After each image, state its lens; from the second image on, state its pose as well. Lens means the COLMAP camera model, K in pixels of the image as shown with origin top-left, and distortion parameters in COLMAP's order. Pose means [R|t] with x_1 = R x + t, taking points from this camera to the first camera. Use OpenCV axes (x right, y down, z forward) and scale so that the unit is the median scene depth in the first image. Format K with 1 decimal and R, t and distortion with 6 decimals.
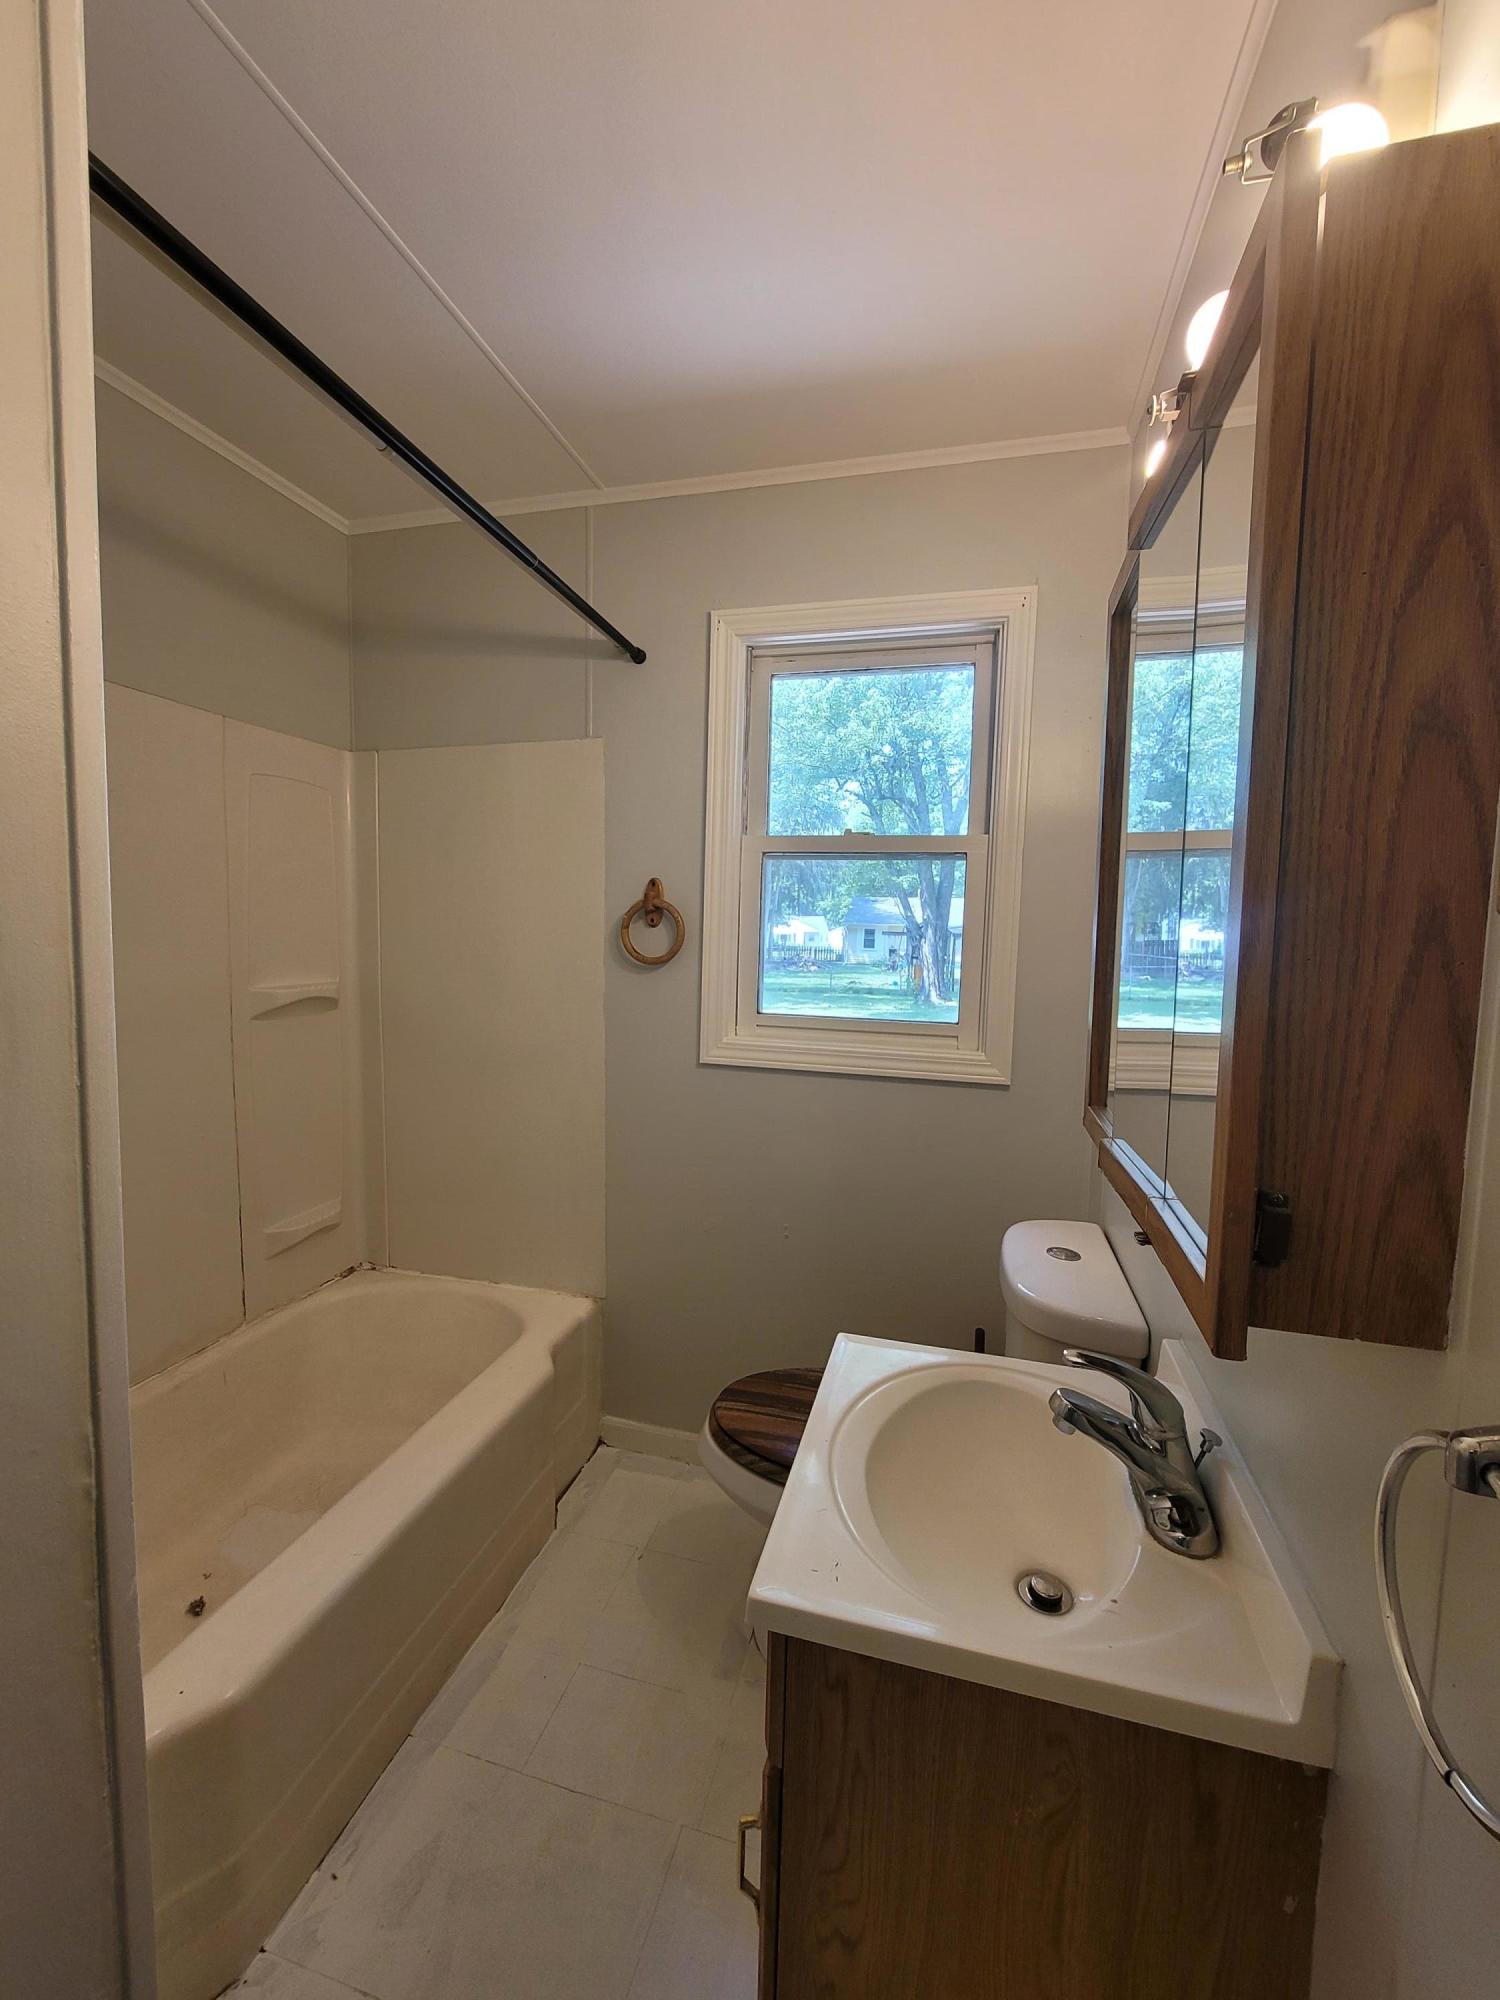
lens RADIAL K [[818.2, 0, 750.0], [0, 818.2, 1000.0], [0, 0, 1]] dist [-0.002407, -0.000276]
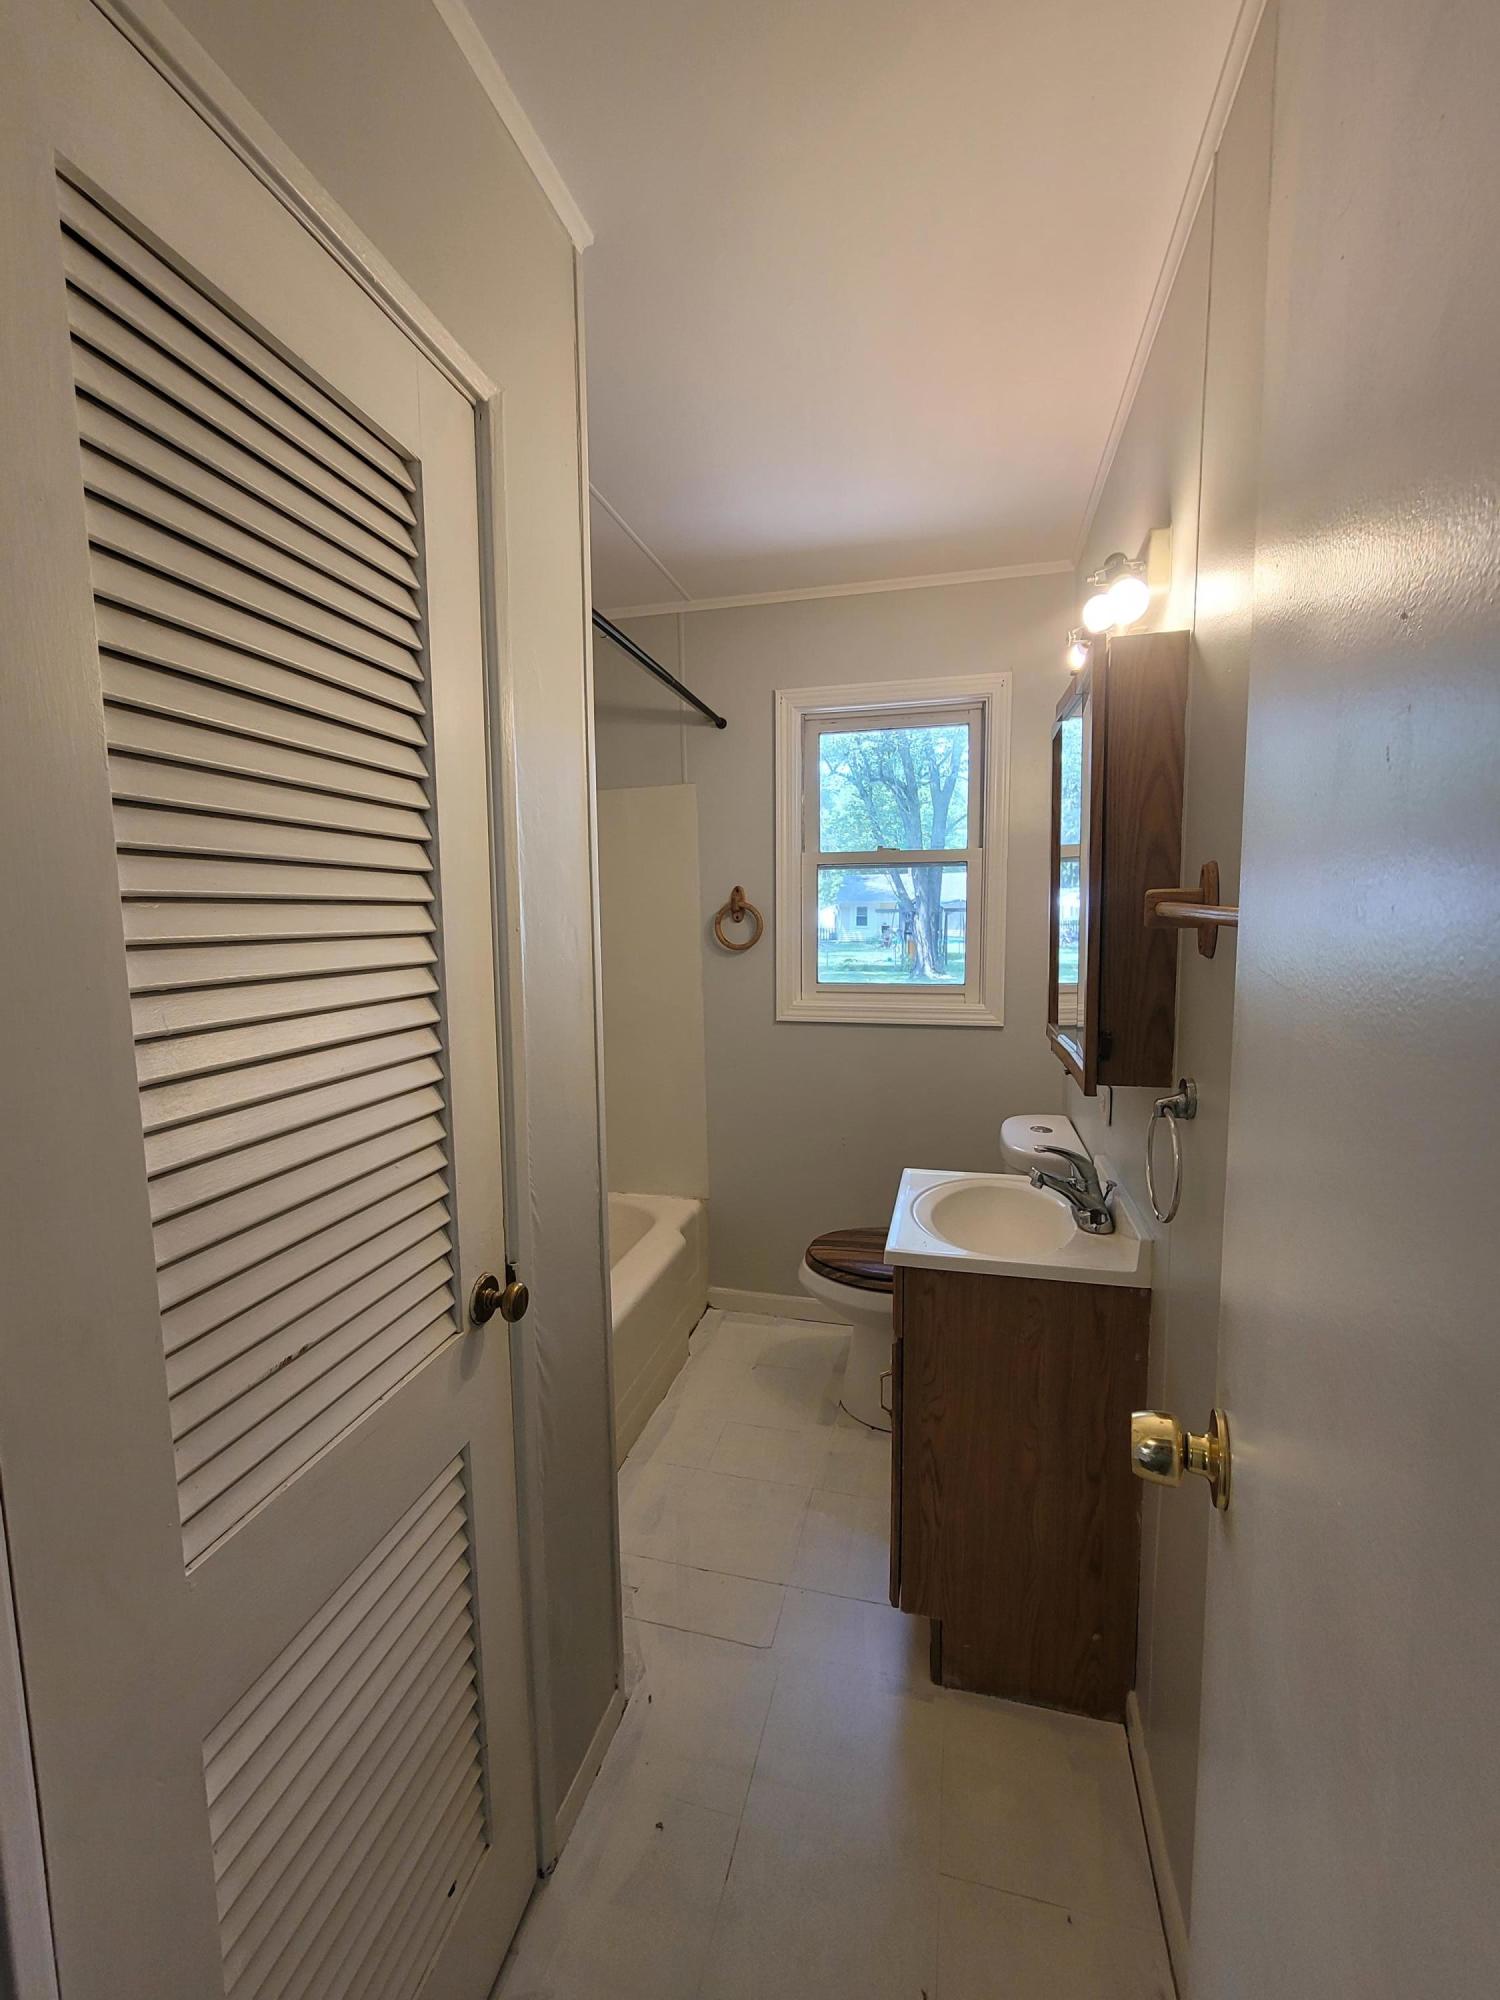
lens RADIAL K [[818.2, 0, 750.0], [0, 818.2, 1000.0], [0, 0, 1]] dist [-0.002407, -0.000276]
pose [[0.999270, -0.037350, 0.008022, -0.114508], [0.037159, 0.999049, 0.022808, 0.009494], [-0.008866, -0.022494, 0.999708, -0.361842]]
